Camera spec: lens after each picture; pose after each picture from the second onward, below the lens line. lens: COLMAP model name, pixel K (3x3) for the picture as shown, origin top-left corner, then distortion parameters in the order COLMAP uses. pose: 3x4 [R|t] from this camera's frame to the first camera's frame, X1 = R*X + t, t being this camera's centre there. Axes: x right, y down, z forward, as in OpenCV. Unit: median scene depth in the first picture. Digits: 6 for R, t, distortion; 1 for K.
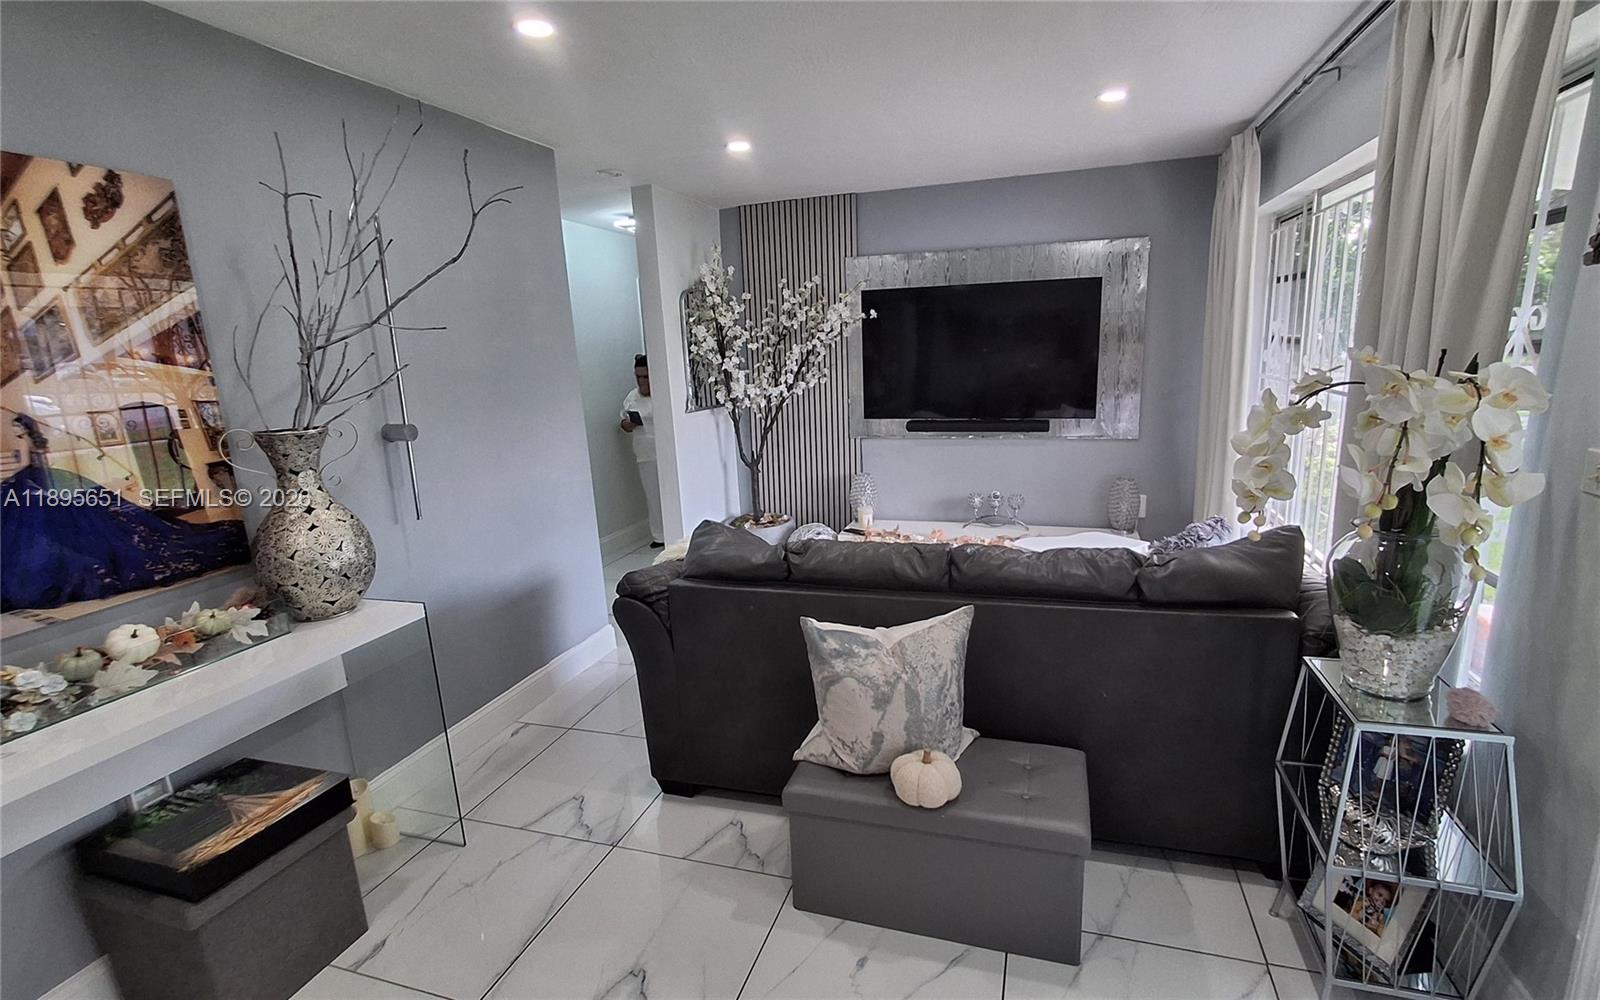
lens RADIAL K [[746.2, 0, 825.8], [0, 746.2, 500.1], [0, 0, 1]] dist [-0.005414, 0.011121]
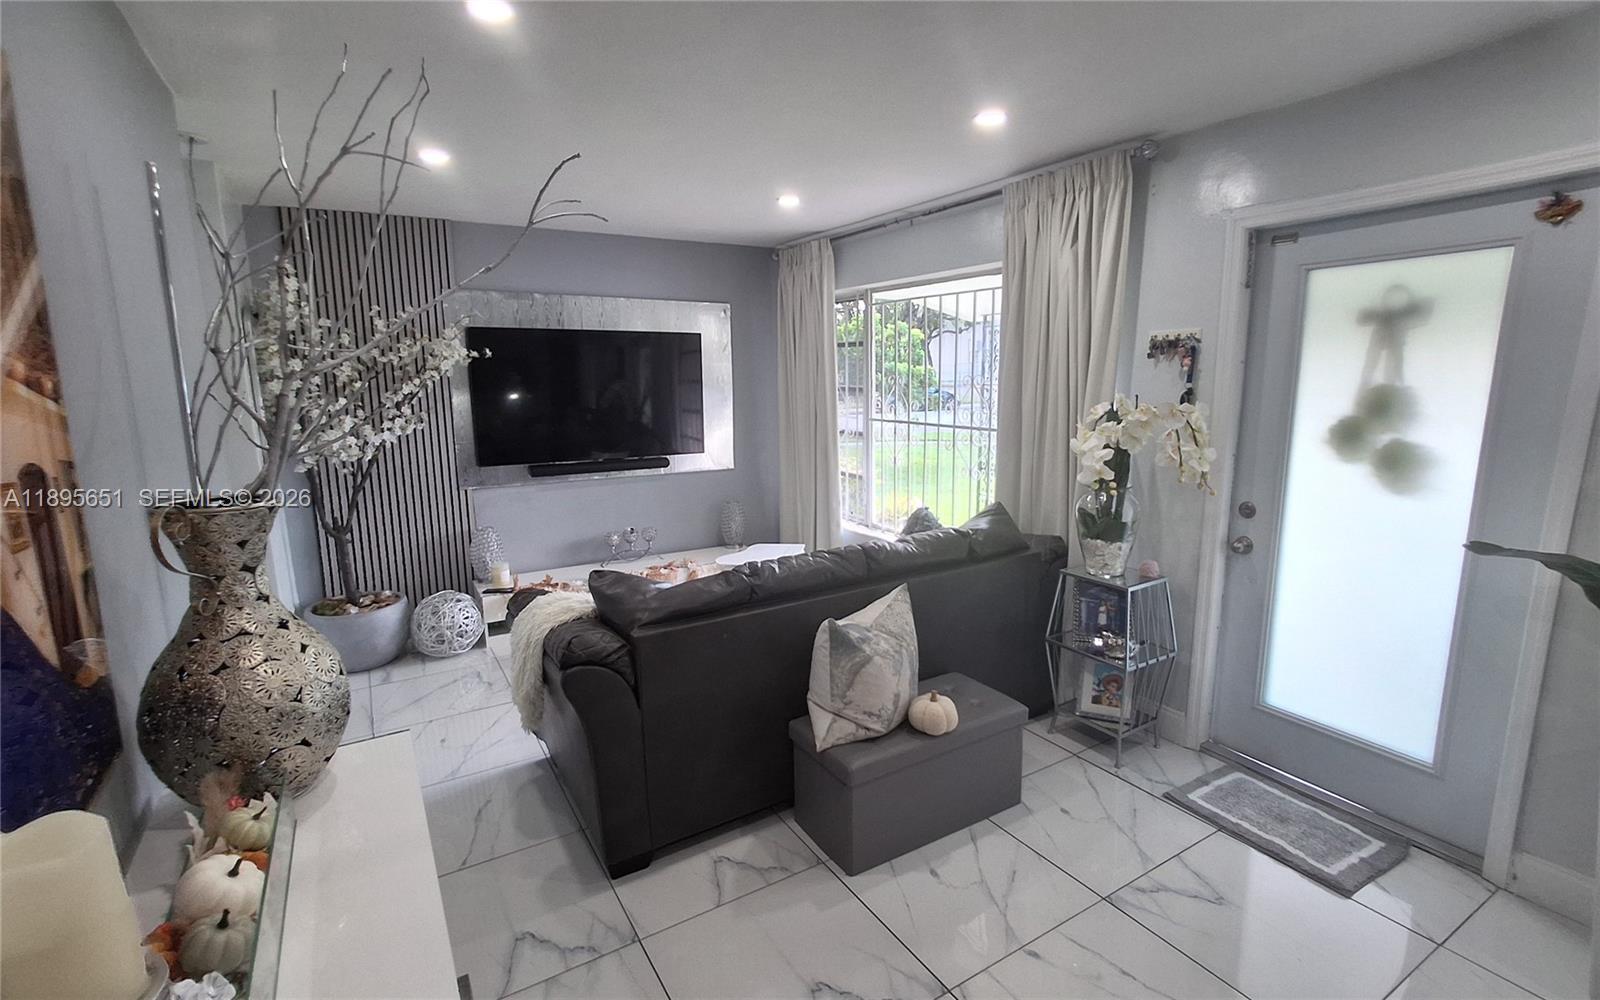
lens RADIAL K [[746.2, 0, 822.9], [0, 746.2, 511.1], [0, 0, 1]] dist [-0.005414, 0.011121]
pose [[0.652776, -0.108072, 0.749802, -0.390474], [0.144733, 0.989332, 0.016591, -0.011887], [-0.743596, 0.097691, 0.661454, 0.104166]]
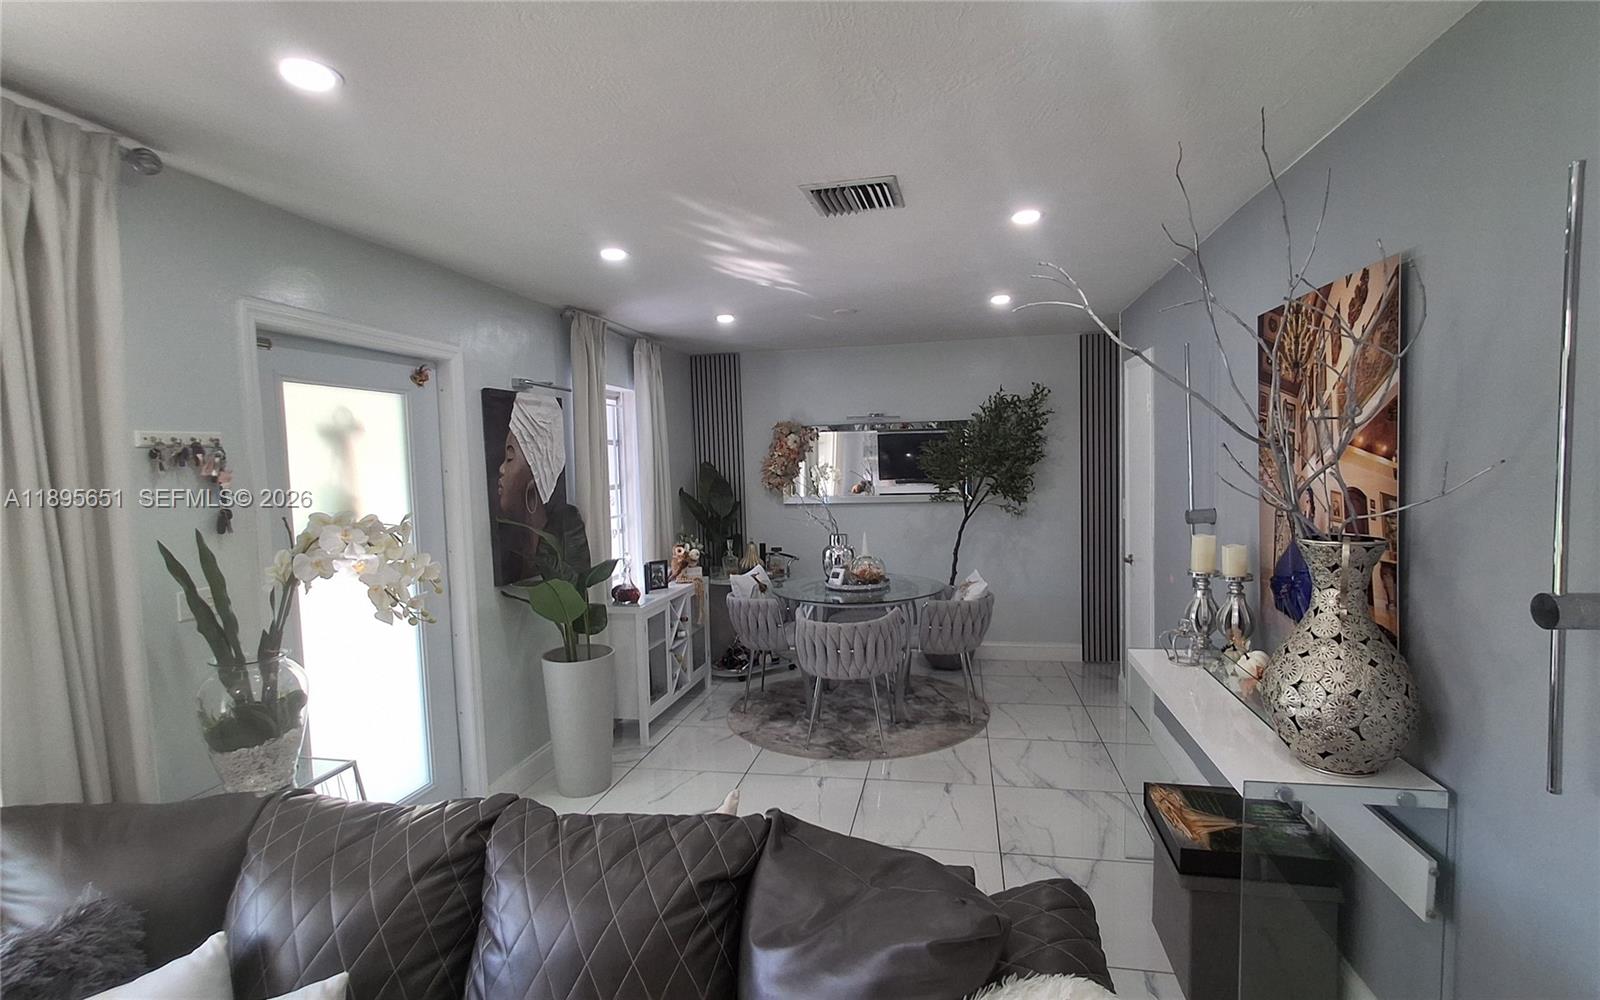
lens RADIAL K [[746.2, 0, 804.4], [0, 746.2, 509.7], [0, 0, 1]] dist [-0.005414, 0.011121]
pose [[-0.992296, 0.065276, -0.105299, -0.011389], [0.033287, 0.959157, 0.280908, -0.182409], [0.119335, 0.275238, -0.953941, 0.784089]]
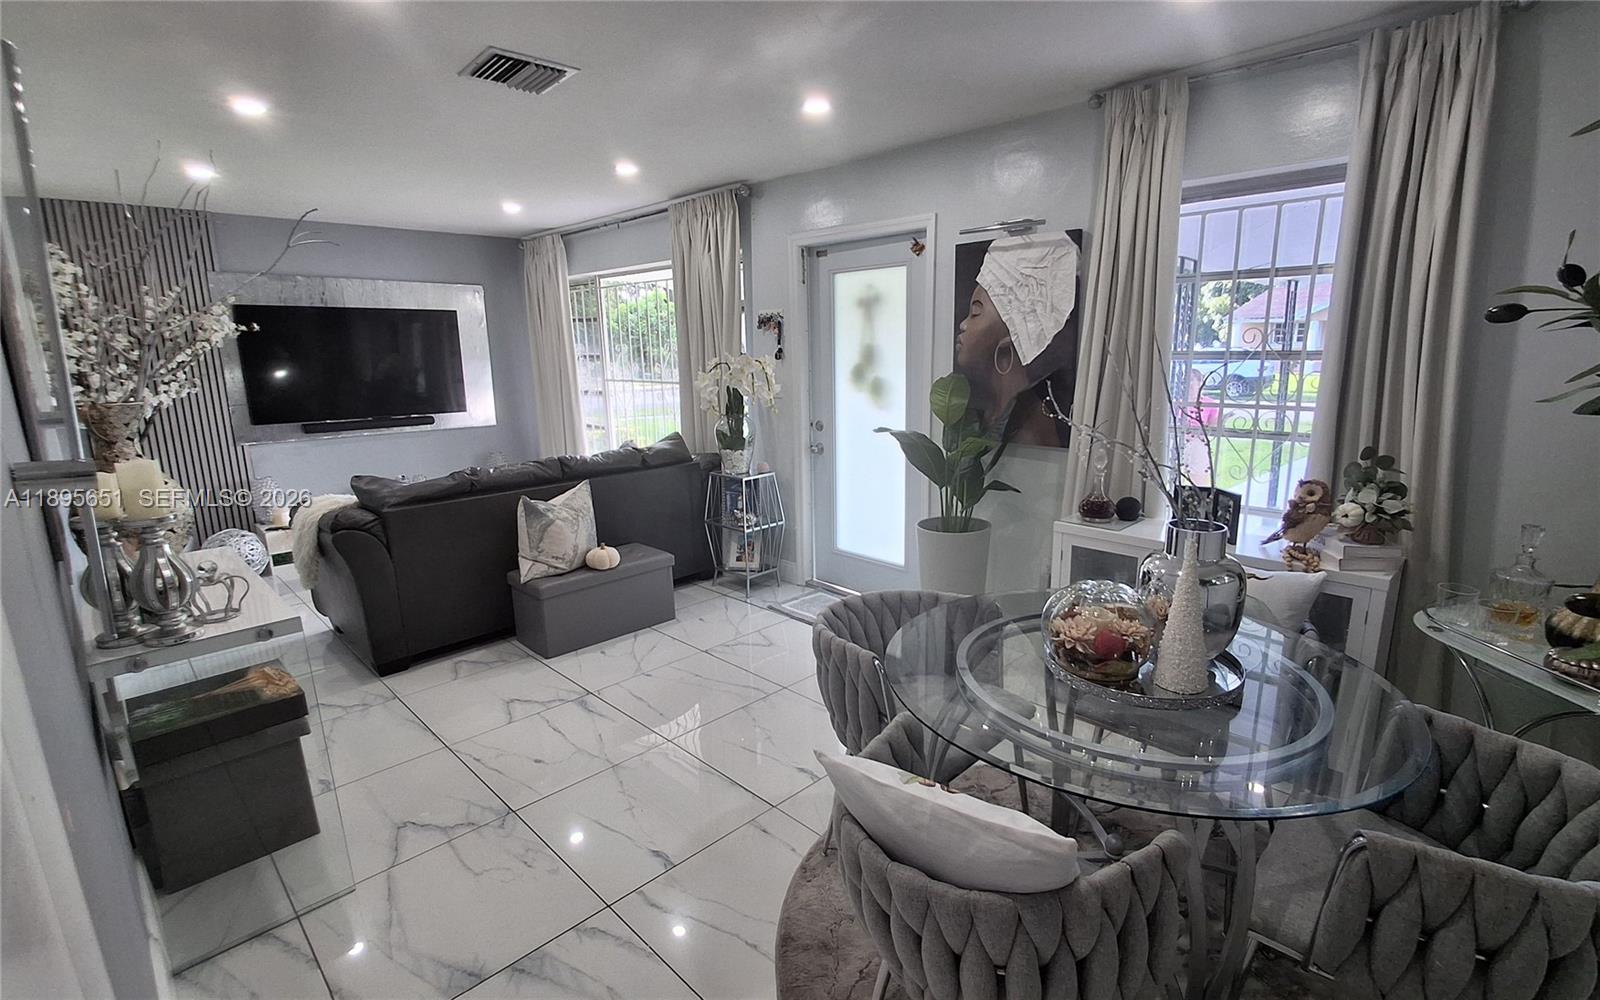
lens RADIAL K [[746.2, 0, 816.1], [0, 746.2, 505.3], [0, 0, 1]] dist [-0.005414, 0.011121]
pose [[0.466850, -0.156222, 0.870428, -0.561854], [0.186400, 0.979543, 0.075831, 0.077535], [-0.864469, 0.126847, 0.486420, -0.212014]]
